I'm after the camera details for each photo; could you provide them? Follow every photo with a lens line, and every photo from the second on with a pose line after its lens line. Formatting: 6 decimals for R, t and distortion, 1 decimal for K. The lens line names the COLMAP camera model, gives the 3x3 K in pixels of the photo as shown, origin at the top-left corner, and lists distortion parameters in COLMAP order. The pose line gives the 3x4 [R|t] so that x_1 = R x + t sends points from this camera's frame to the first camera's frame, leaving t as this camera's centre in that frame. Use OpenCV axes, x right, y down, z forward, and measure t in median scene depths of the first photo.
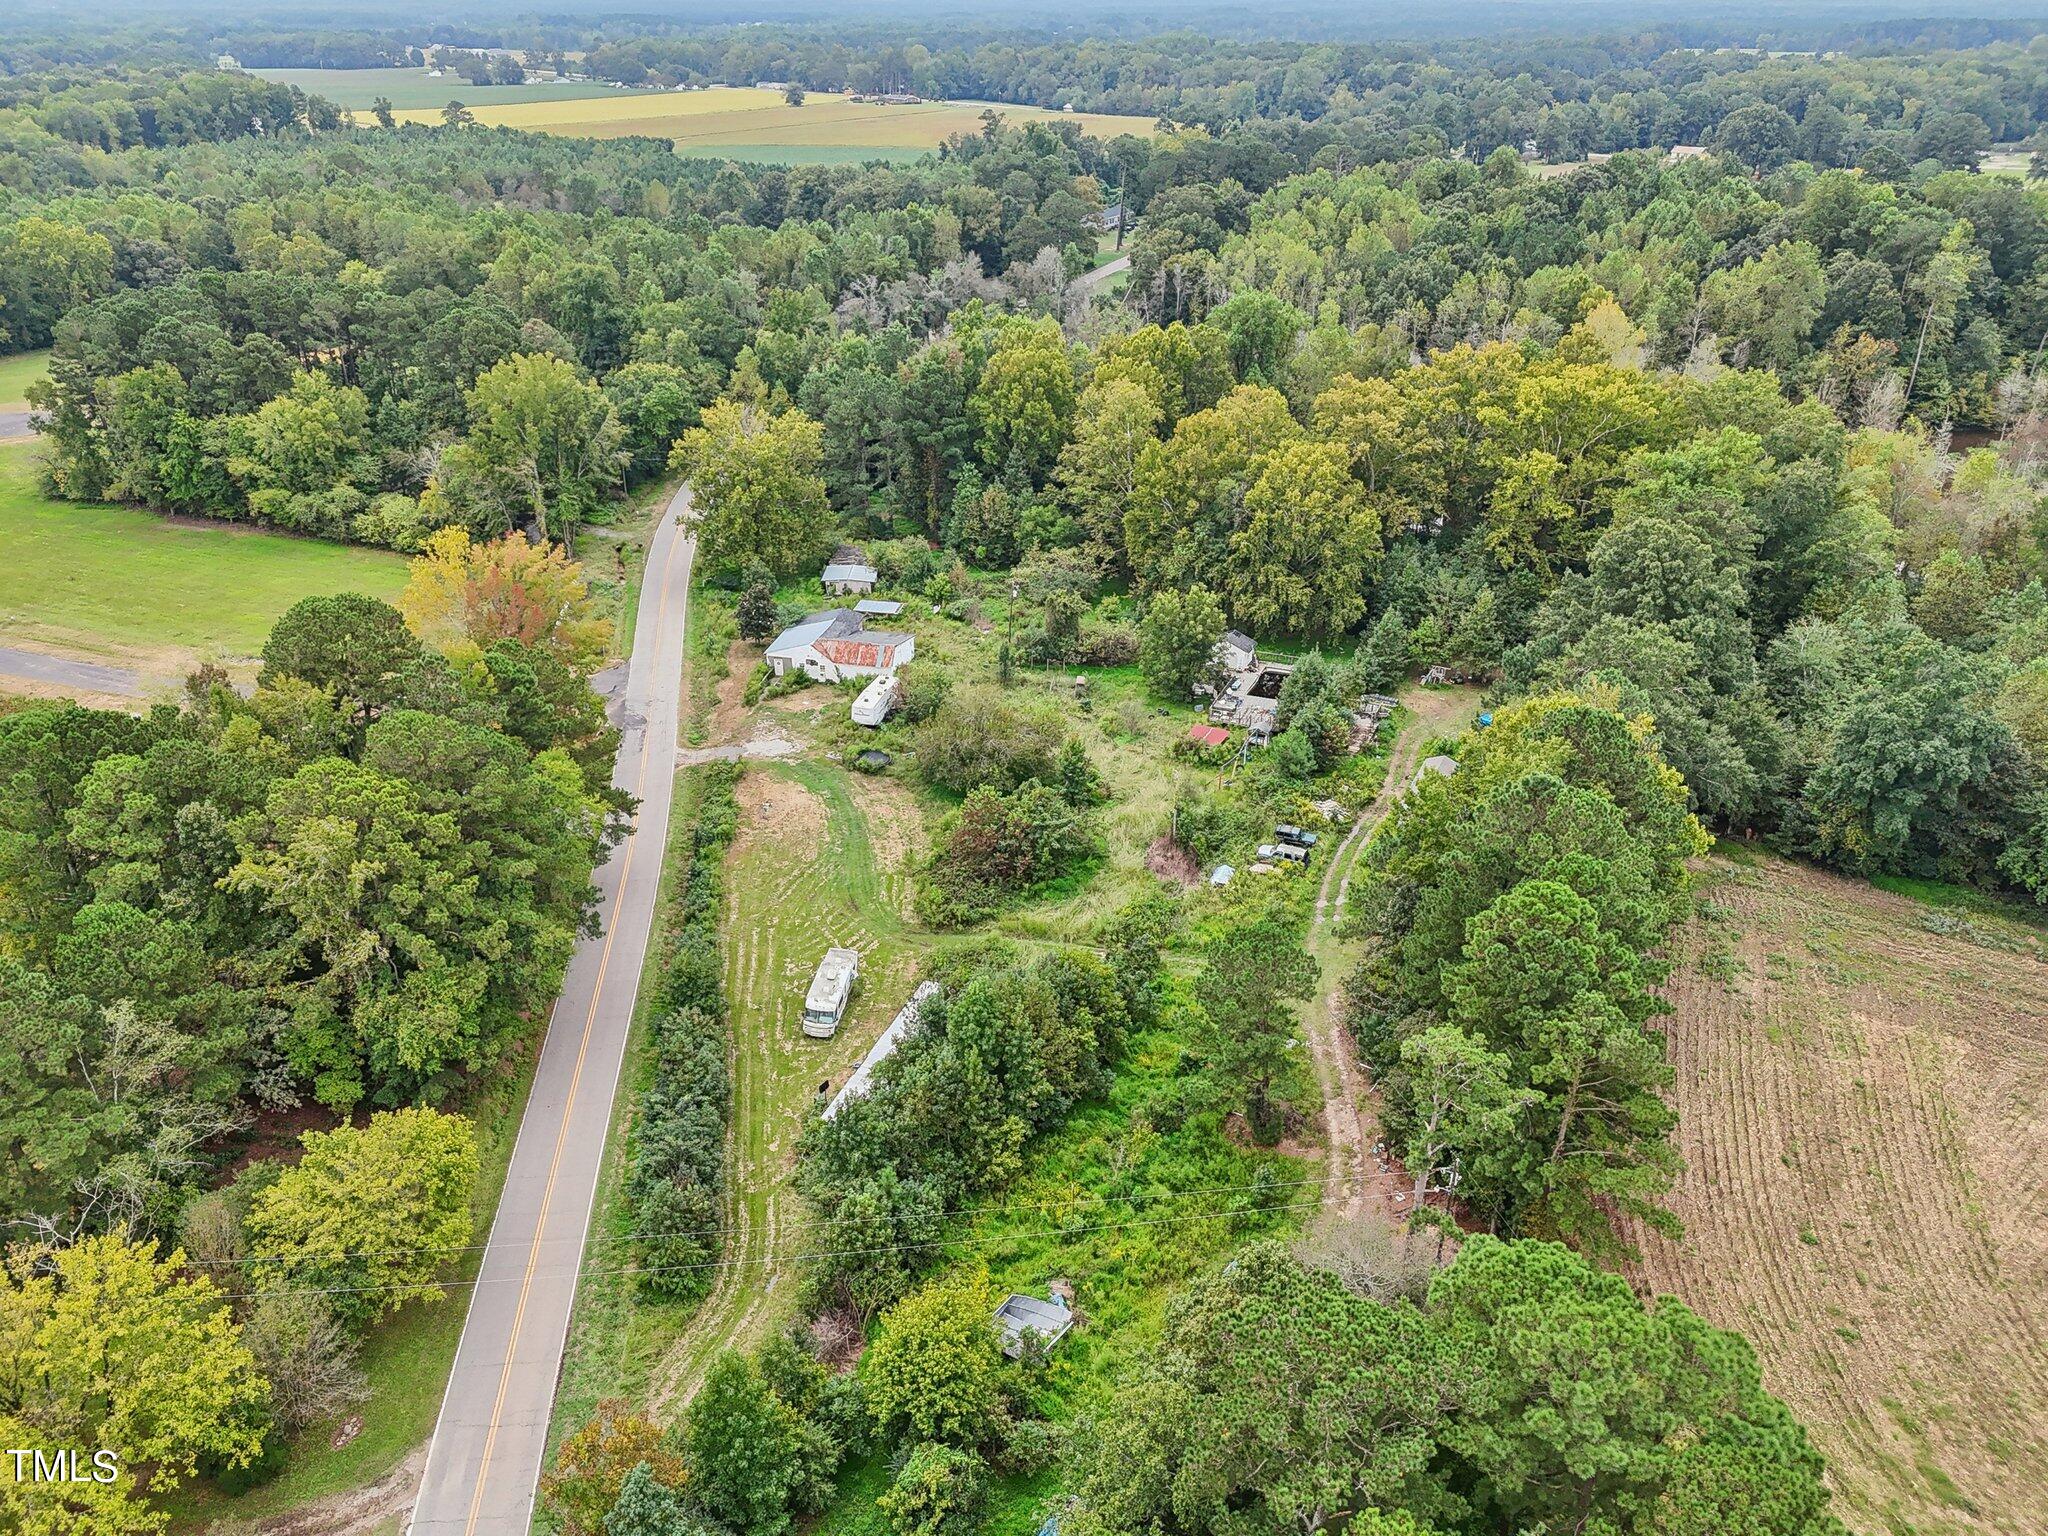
lens RADIAL K [[1532.9, 0, 1030.6], [0, 1532.9, 768.4], [0, 0, 1]] dist [0.085266, -0.095039]
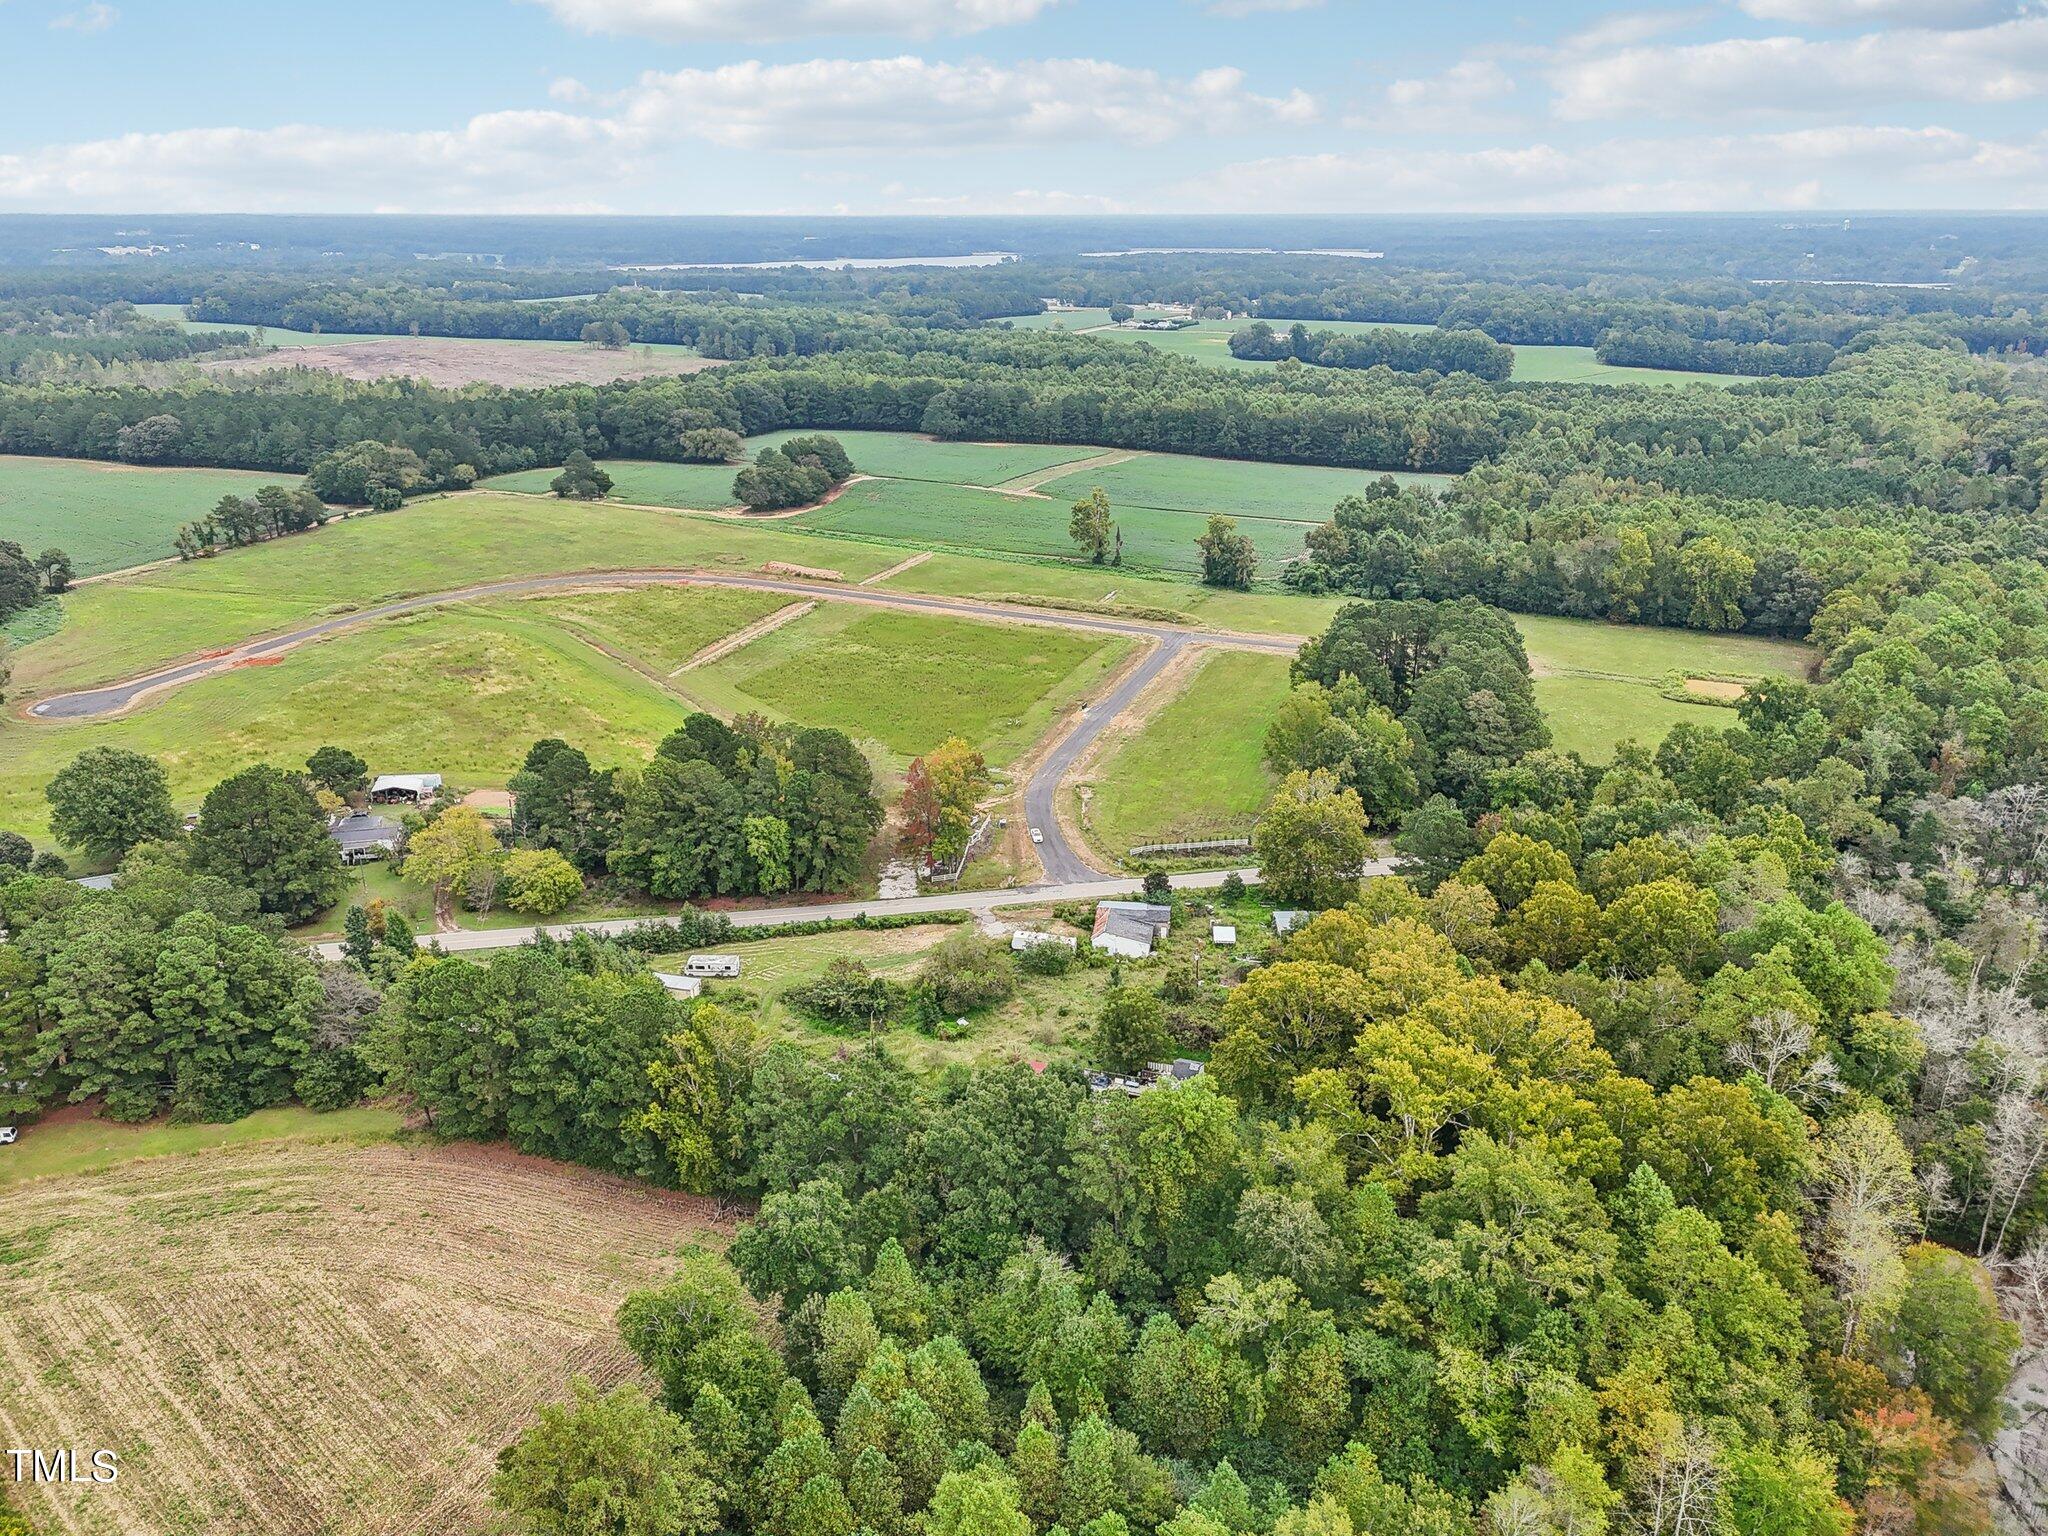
lens RADIAL K [[1568.4, 0, 1024.0], [0, 1568.4, 768.0], [0, 0, 1]] dist [0.139111, -0.230591]
pose [[0.068394, 0.337840, -0.938715, 1.165321], [-0.444453, 0.852707, 0.274503, -0.548987], [0.893188, 0.398440, 0.208474, 0.535387]]
